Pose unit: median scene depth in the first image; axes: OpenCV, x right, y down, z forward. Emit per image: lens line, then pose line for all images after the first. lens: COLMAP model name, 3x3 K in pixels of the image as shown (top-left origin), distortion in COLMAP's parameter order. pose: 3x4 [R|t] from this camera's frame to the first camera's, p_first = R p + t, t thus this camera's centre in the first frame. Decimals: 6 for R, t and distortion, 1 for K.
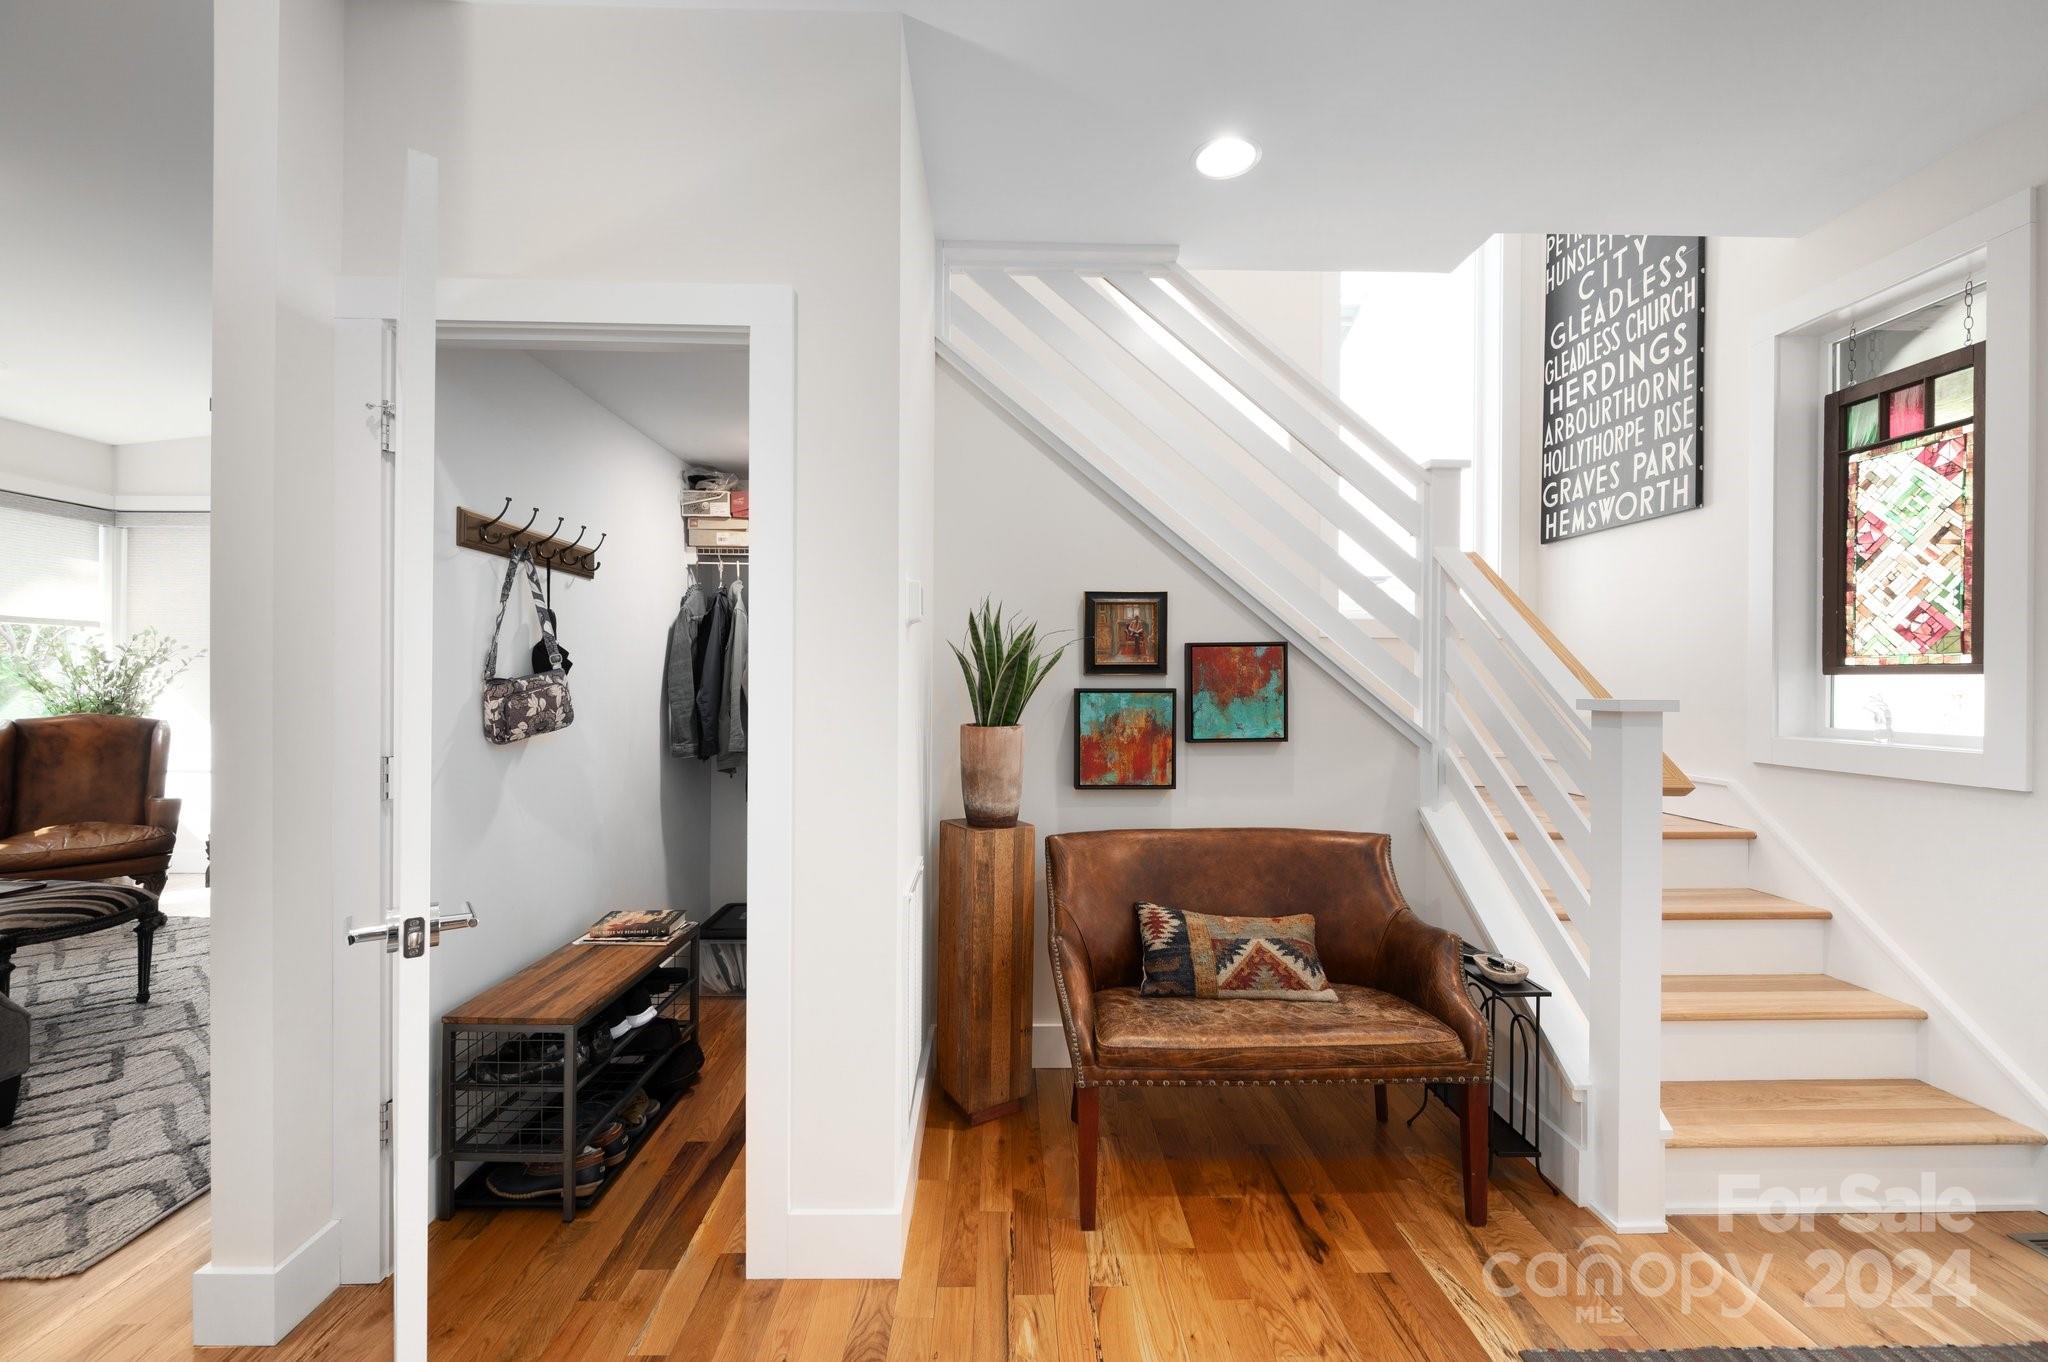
lens RADIAL K [[821.8, 0, 1027.0], [0, 821.8, 677.5], [0, 0, 1]] dist [-0.002688, 0.000549]
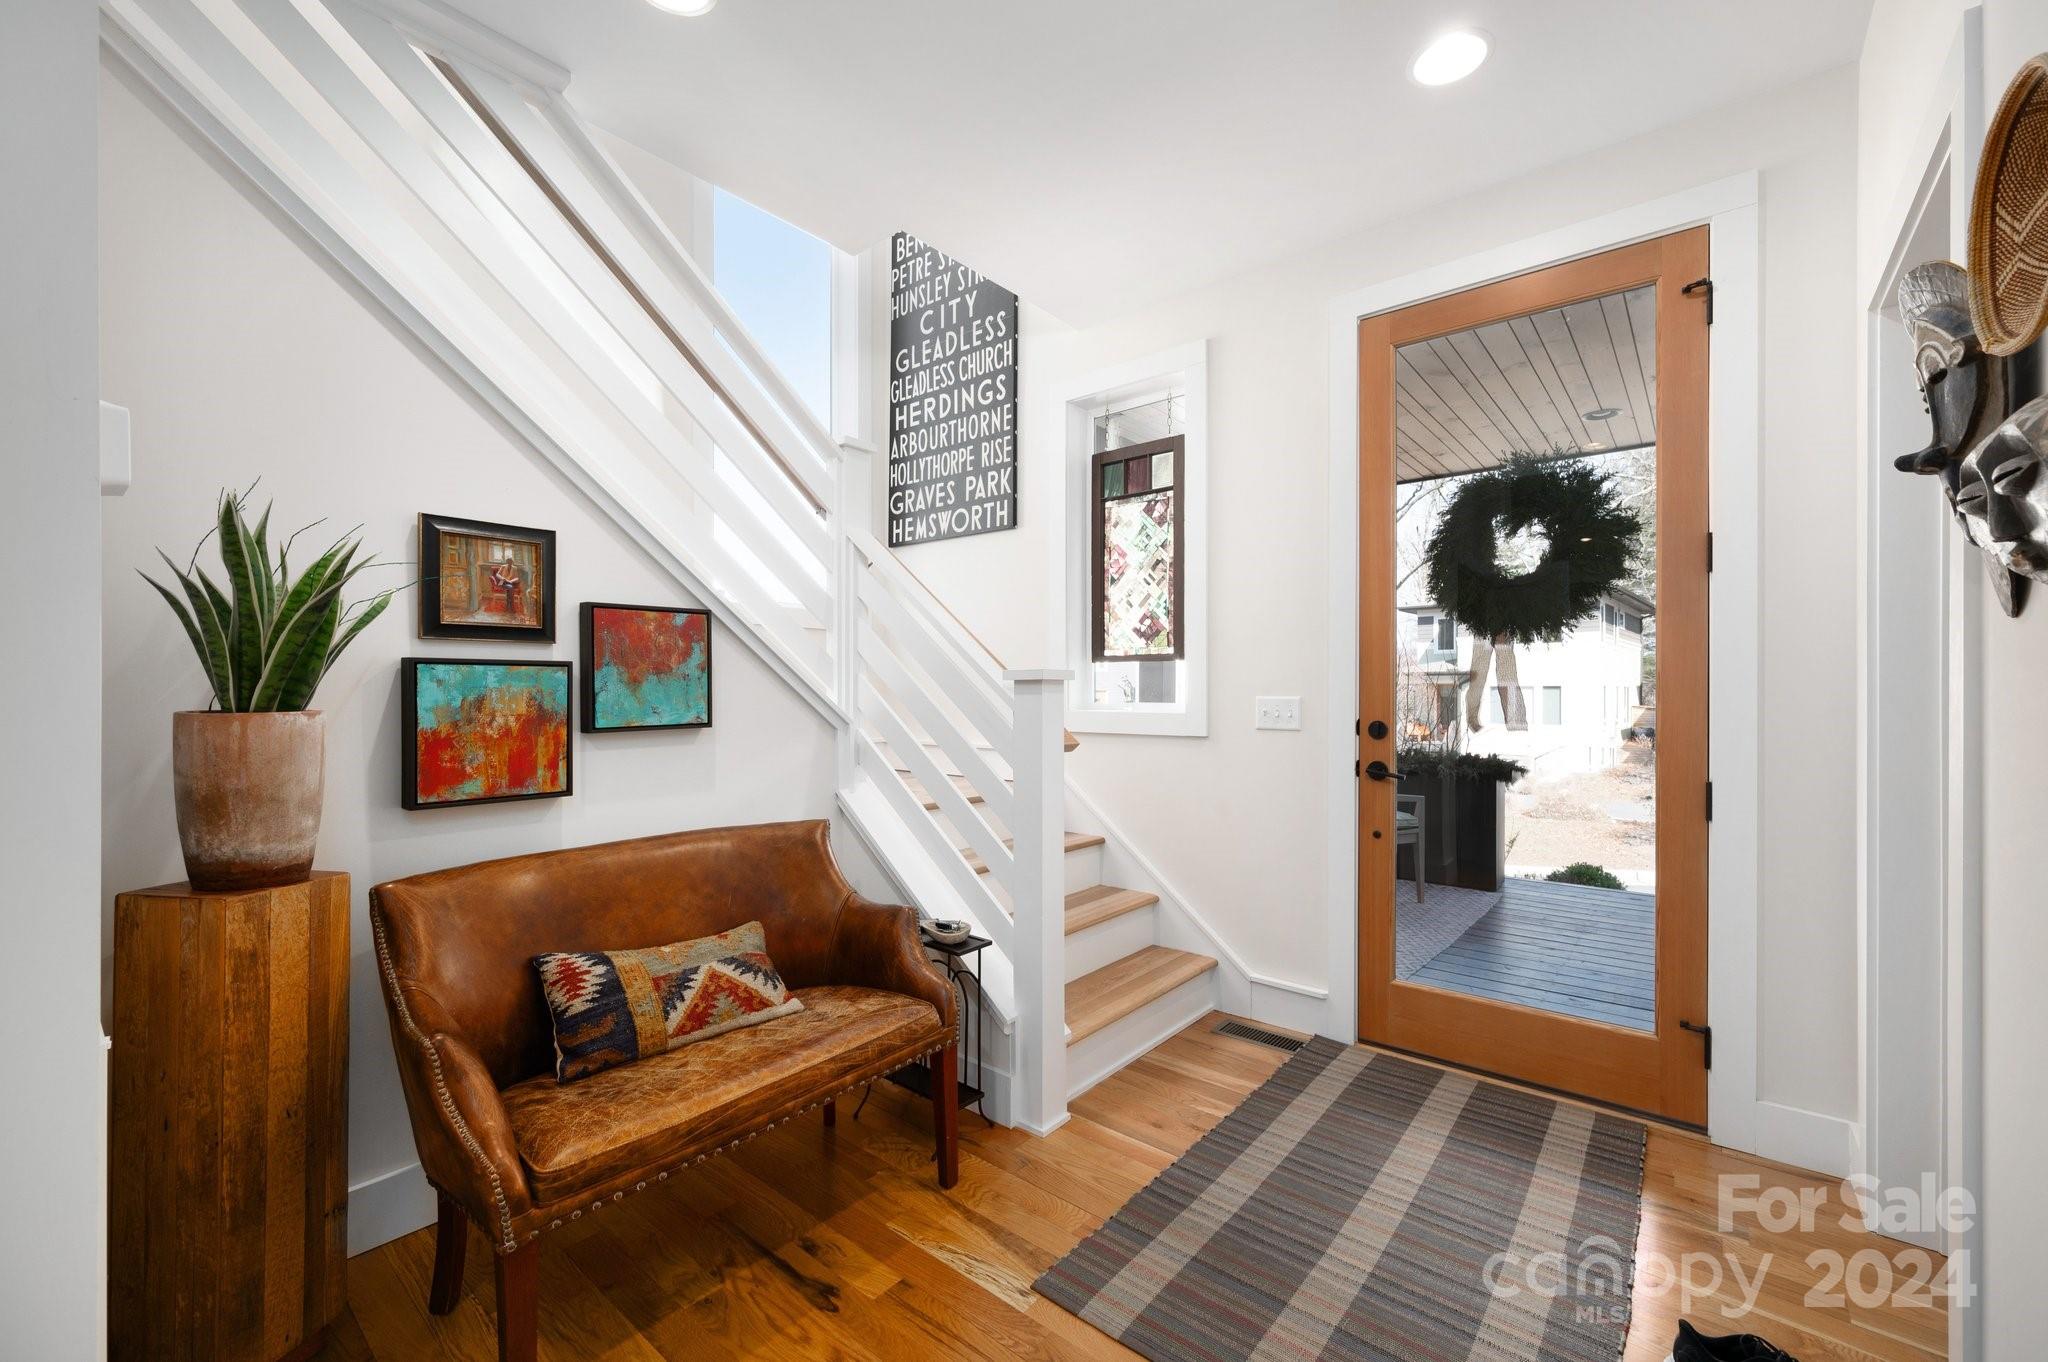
lens RADIAL K [[821.8, 0, 1020.9], [0, 821.8, 696.3], [0, 0, 1]] dist [-0.002688, 0.000549]
pose [[0.655856, -0.005361, 0.754867, -0.126399], [0.003813, 0.999986, 0.003790, 0.048375], [-0.754877, 0.000393, 0.655867, 0.219871]]
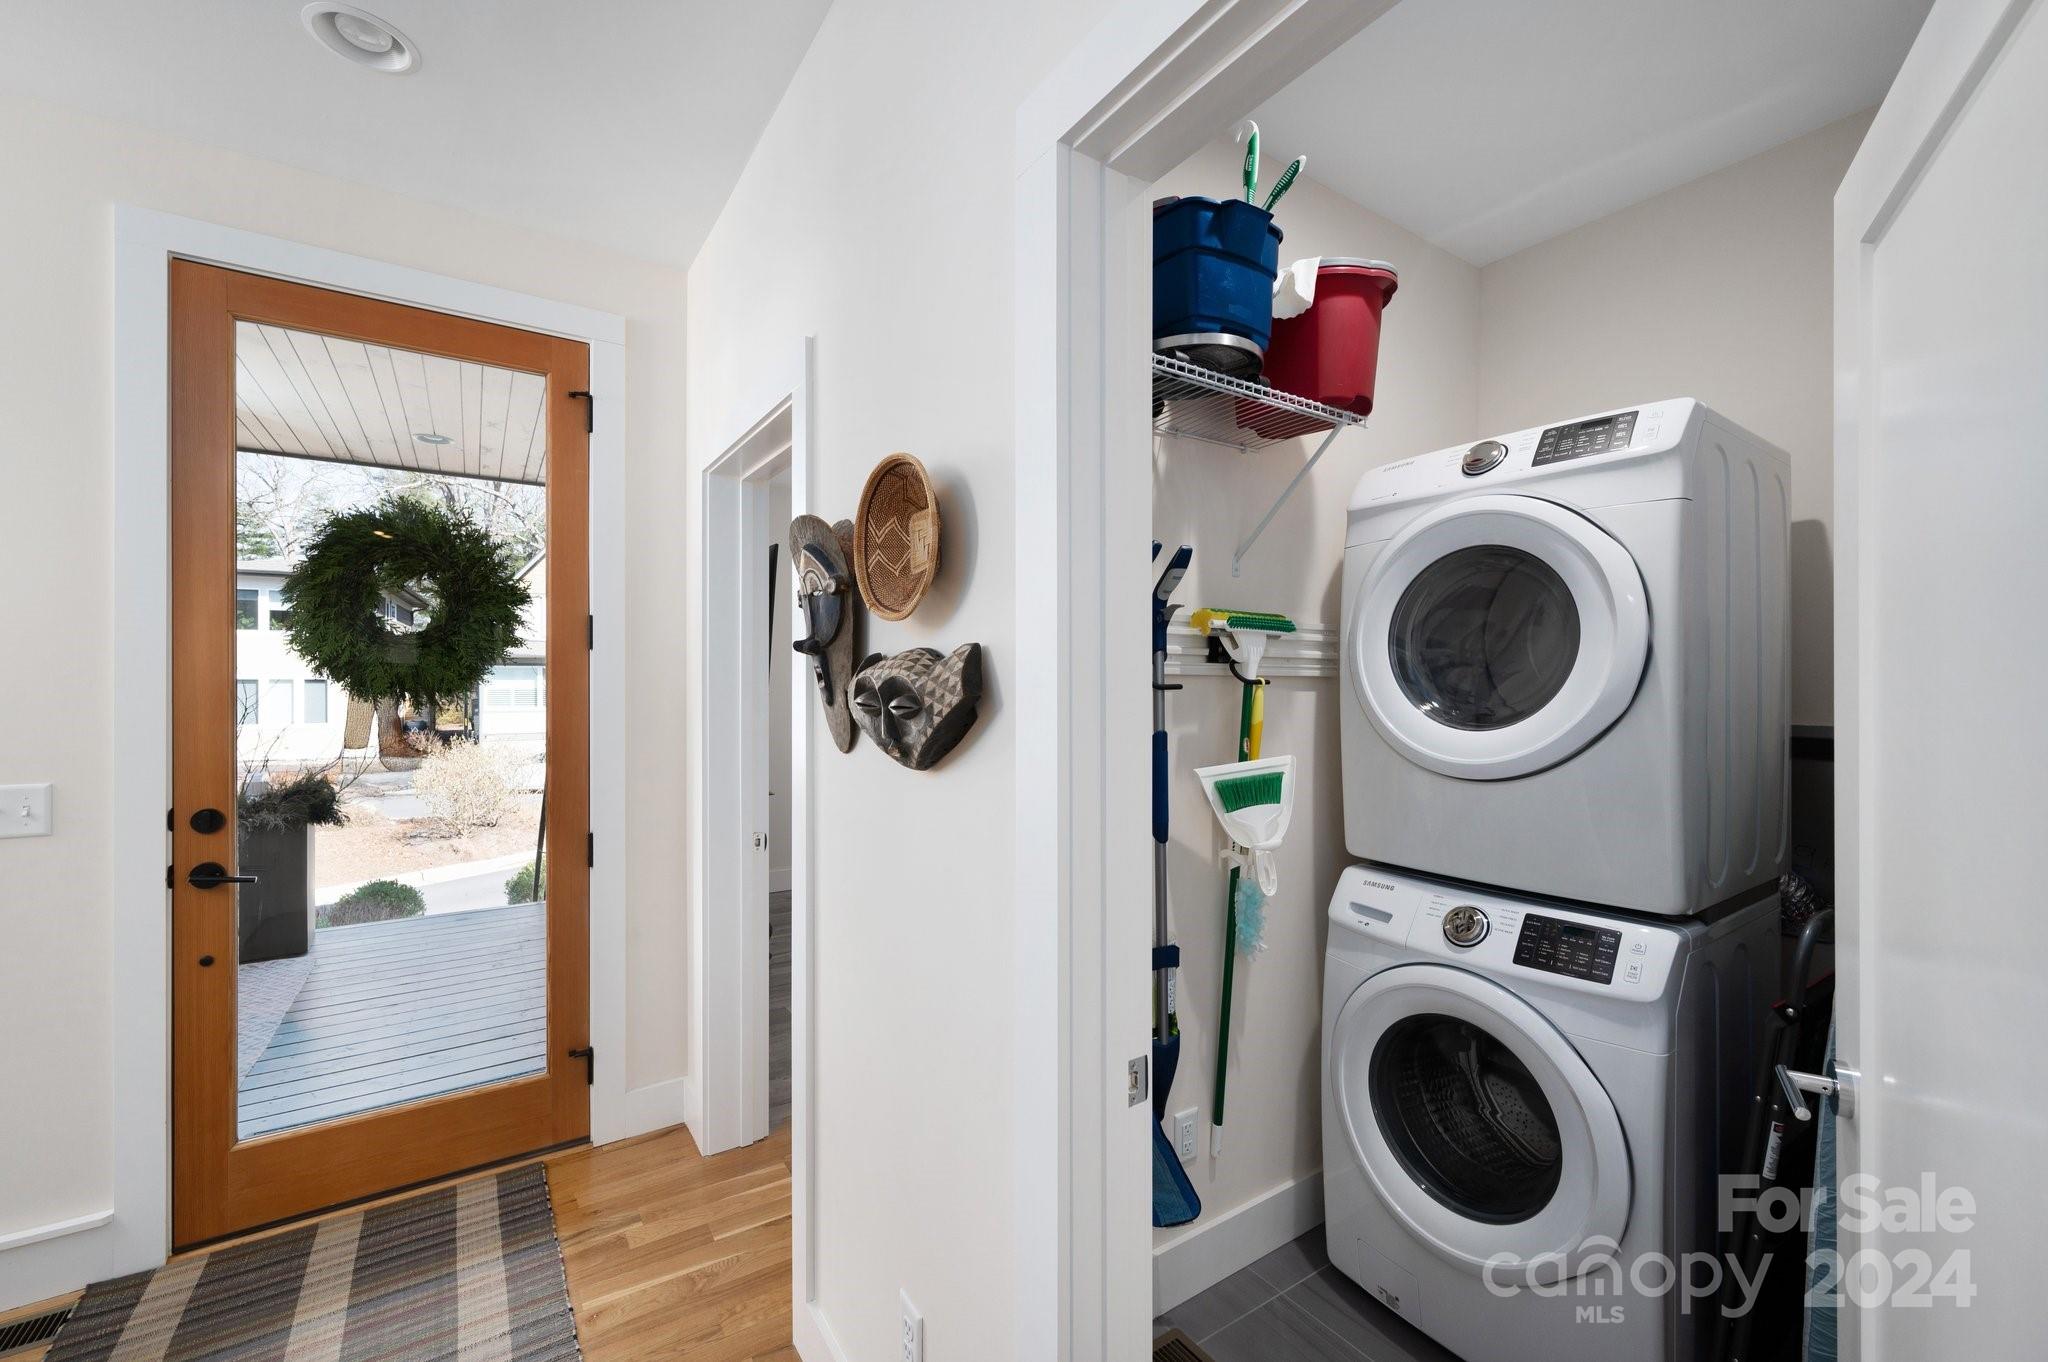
lens RADIAL K [[821.8, 0, 1021.2], [0, 821.8, 685.9], [0, 0, 1]] dist [-0.002688, 0.000549]
pose [[-0.547625, -0.008165, 0.836684, -0.112148], [-0.003511, 0.999966, 0.007461, -0.041488], [-0.836717, 0.001148, -0.547635, 0.345377]]
